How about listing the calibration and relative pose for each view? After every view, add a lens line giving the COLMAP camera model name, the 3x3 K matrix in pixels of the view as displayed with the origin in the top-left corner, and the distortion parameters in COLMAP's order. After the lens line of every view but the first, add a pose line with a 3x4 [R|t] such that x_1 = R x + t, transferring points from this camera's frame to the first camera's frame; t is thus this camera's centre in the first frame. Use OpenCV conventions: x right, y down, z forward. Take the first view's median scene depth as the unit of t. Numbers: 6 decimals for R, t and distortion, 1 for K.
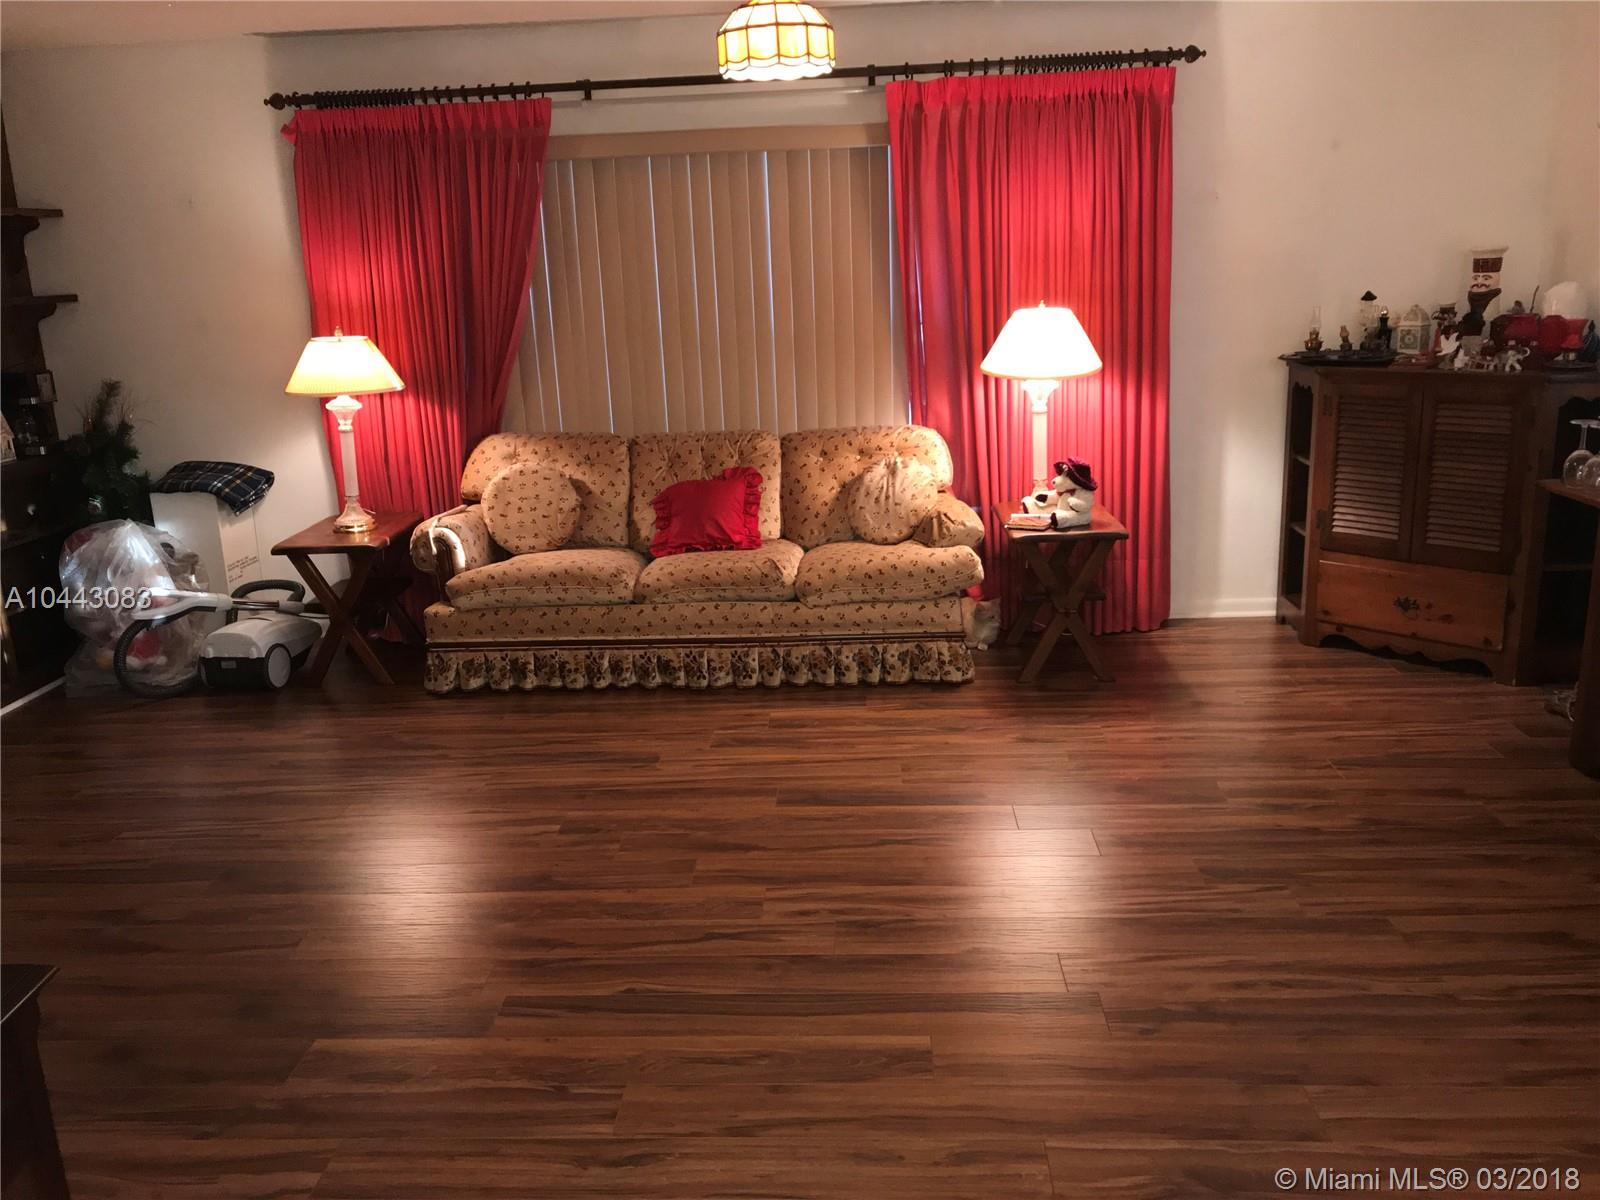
lens RADIAL K [[1315.2, 0, 800.0], [0, 1315.2, 600.0], [0, 0, 1]] dist [0.038748, 0.002880]
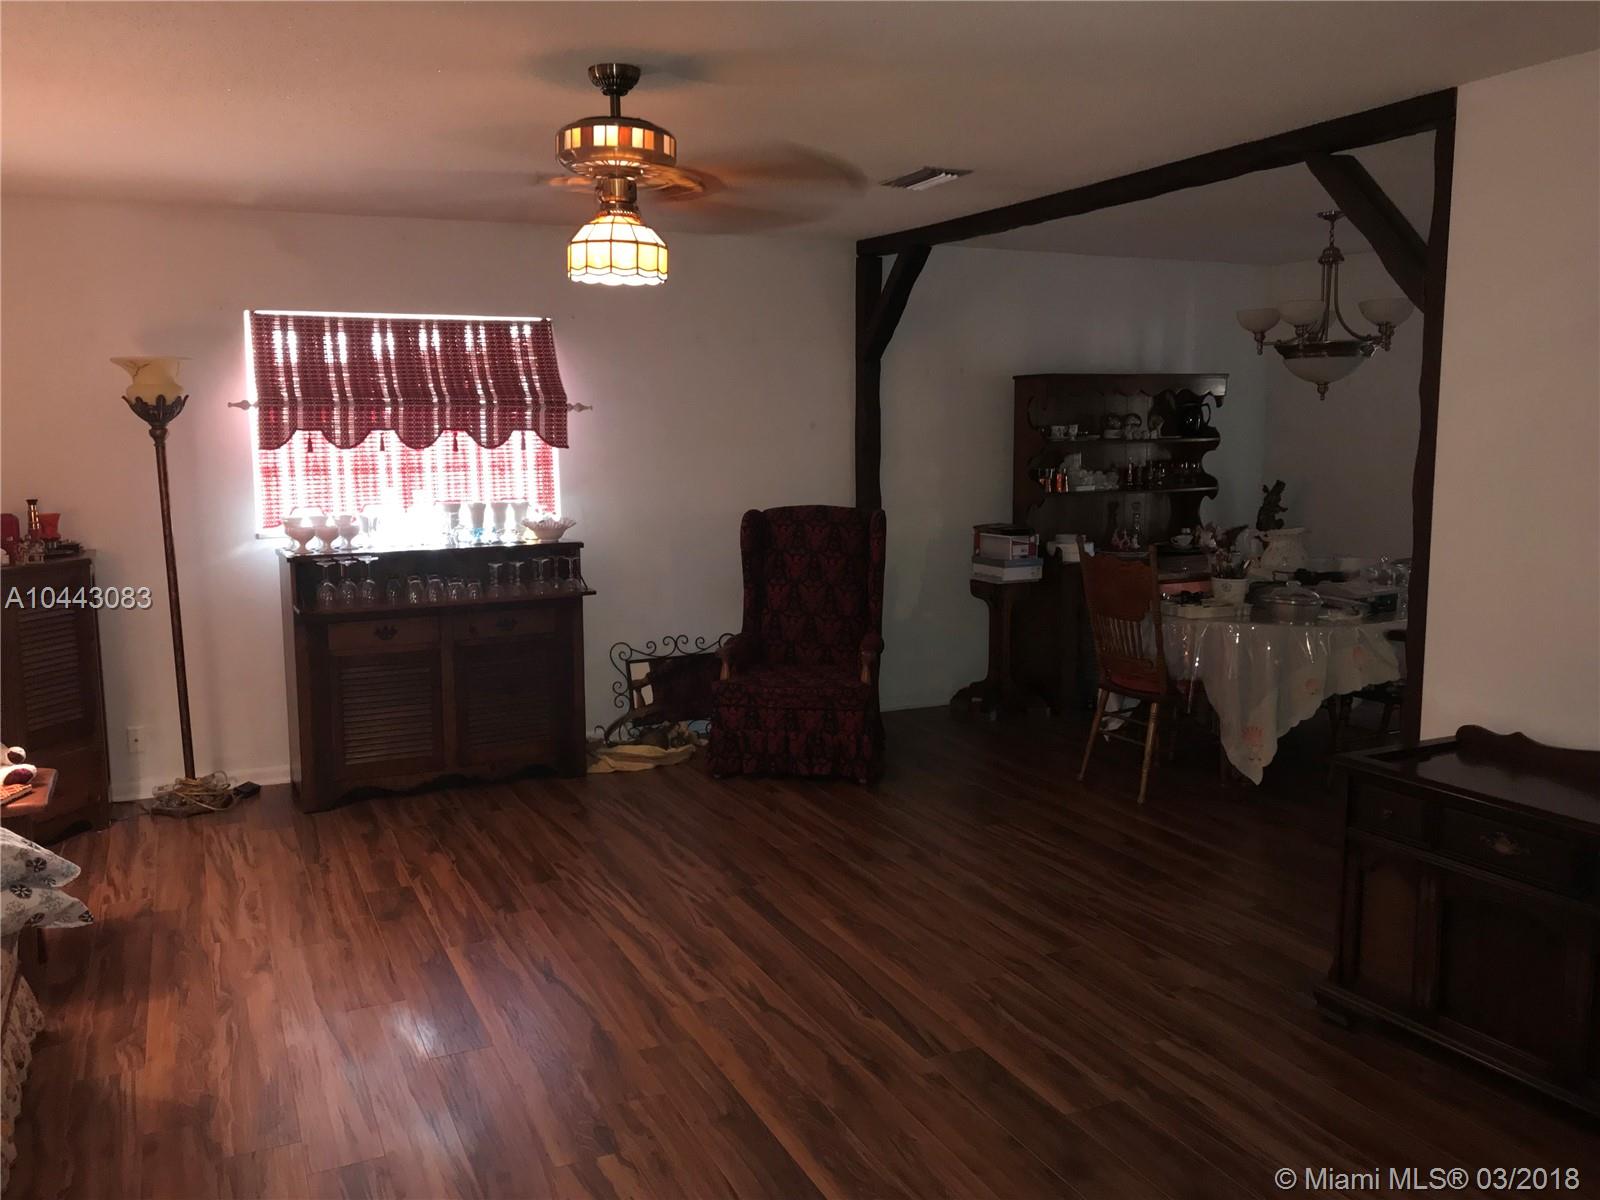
lens RADIAL K [[1307.8, 0, 800.0], [0, 1307.8, 600.0], [0, 0, 1]] dist [0.004544, 0.001571]
pose [[-0.469725, -0.082822, 0.878919, -0.994746], [0.254741, 0.940524, 0.224770, -0.308144], [-0.845260, 0.329477, -0.420690, 1.271669]]
